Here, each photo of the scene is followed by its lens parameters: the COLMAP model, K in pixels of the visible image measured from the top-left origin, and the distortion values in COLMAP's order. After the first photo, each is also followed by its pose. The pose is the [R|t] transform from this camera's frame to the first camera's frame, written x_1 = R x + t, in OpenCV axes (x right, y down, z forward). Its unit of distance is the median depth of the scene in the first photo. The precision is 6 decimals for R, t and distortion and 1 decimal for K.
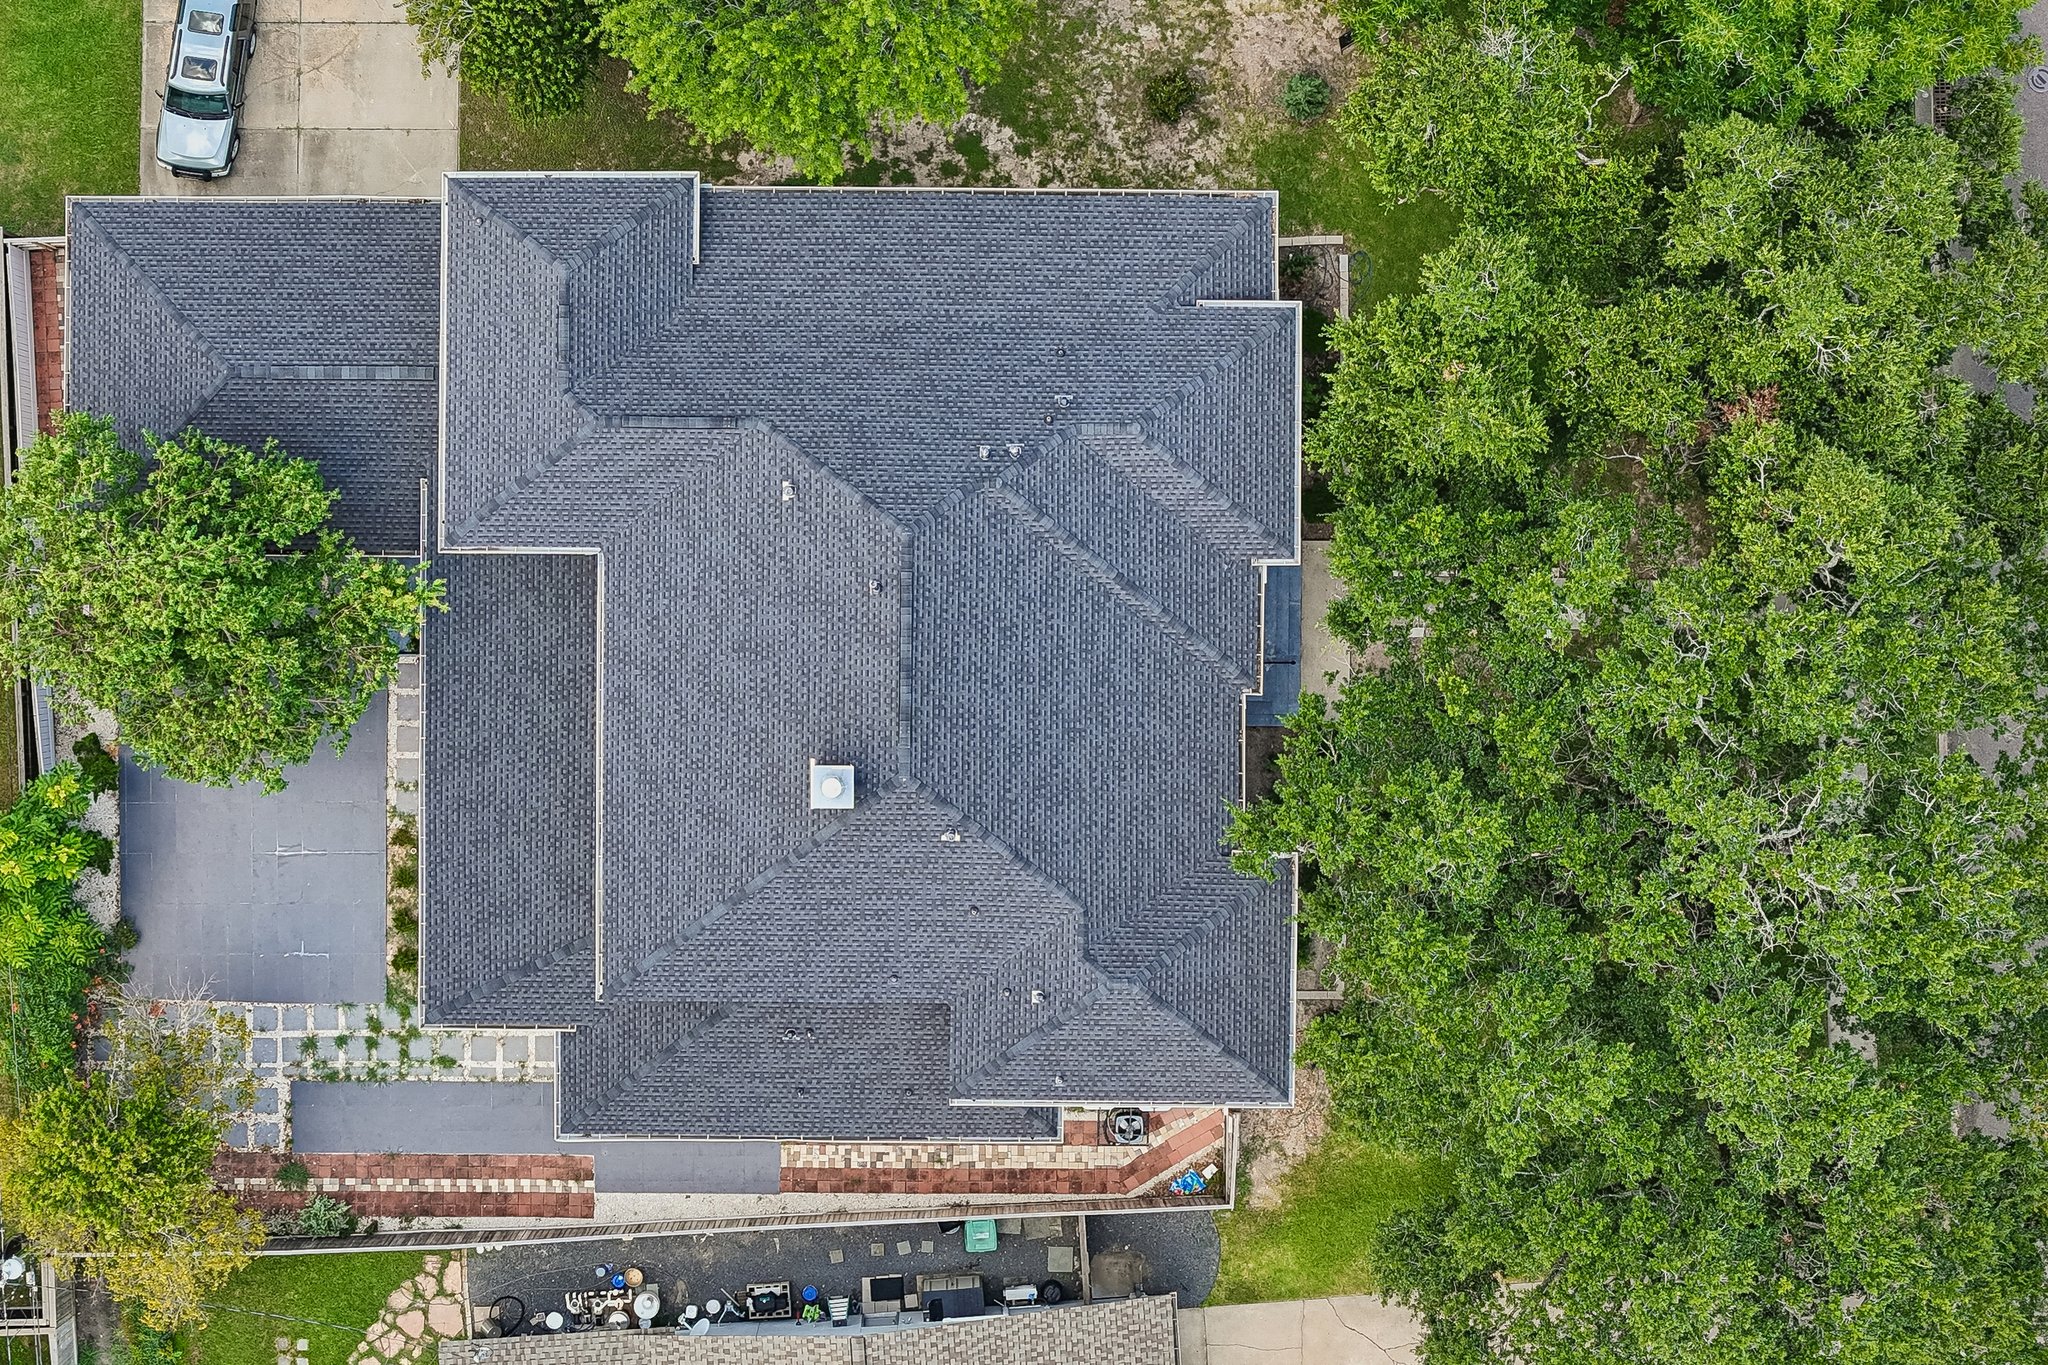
lens RADIAL K [[4131.2, 0, 1020.4], [0, 4131.2, 638.8], [0, 0, 1]] dist [-0.303655, 0.117854]
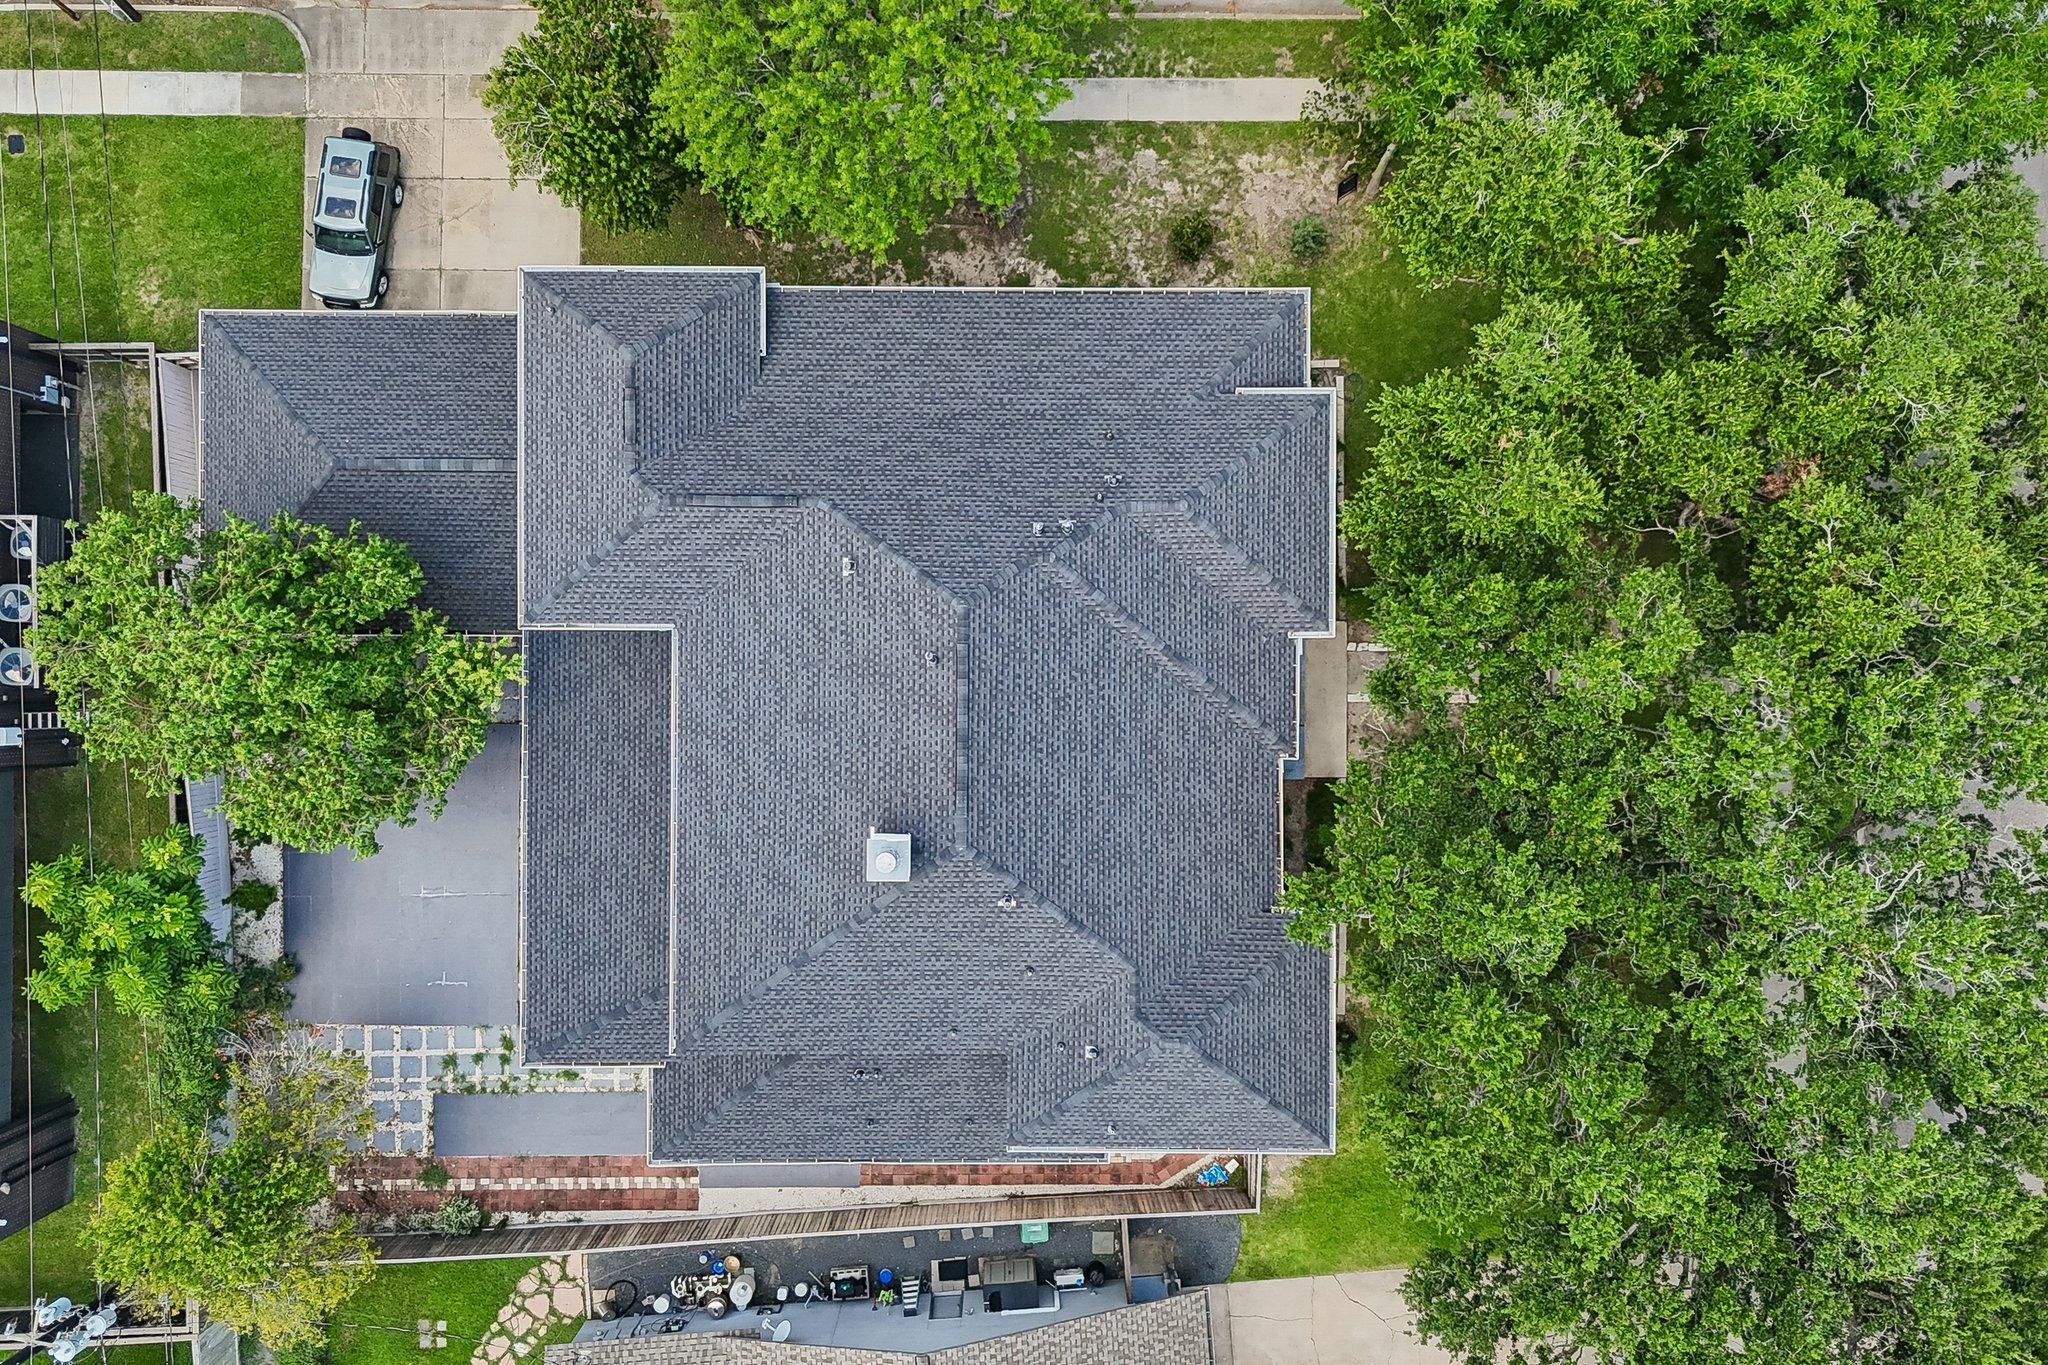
lens RADIAL K [[1732.7, 0, 1024.0], [0, 1732.7, 682.5], [0, 0, 1]] dist [0.062644, 0.011021]
pose [[0.999968, -0.005111, -0.006222, -0.009398], [0.005065, 0.999960, -0.007378, -0.003352], [0.006260, 0.007346, 0.999953, 0.552678]]
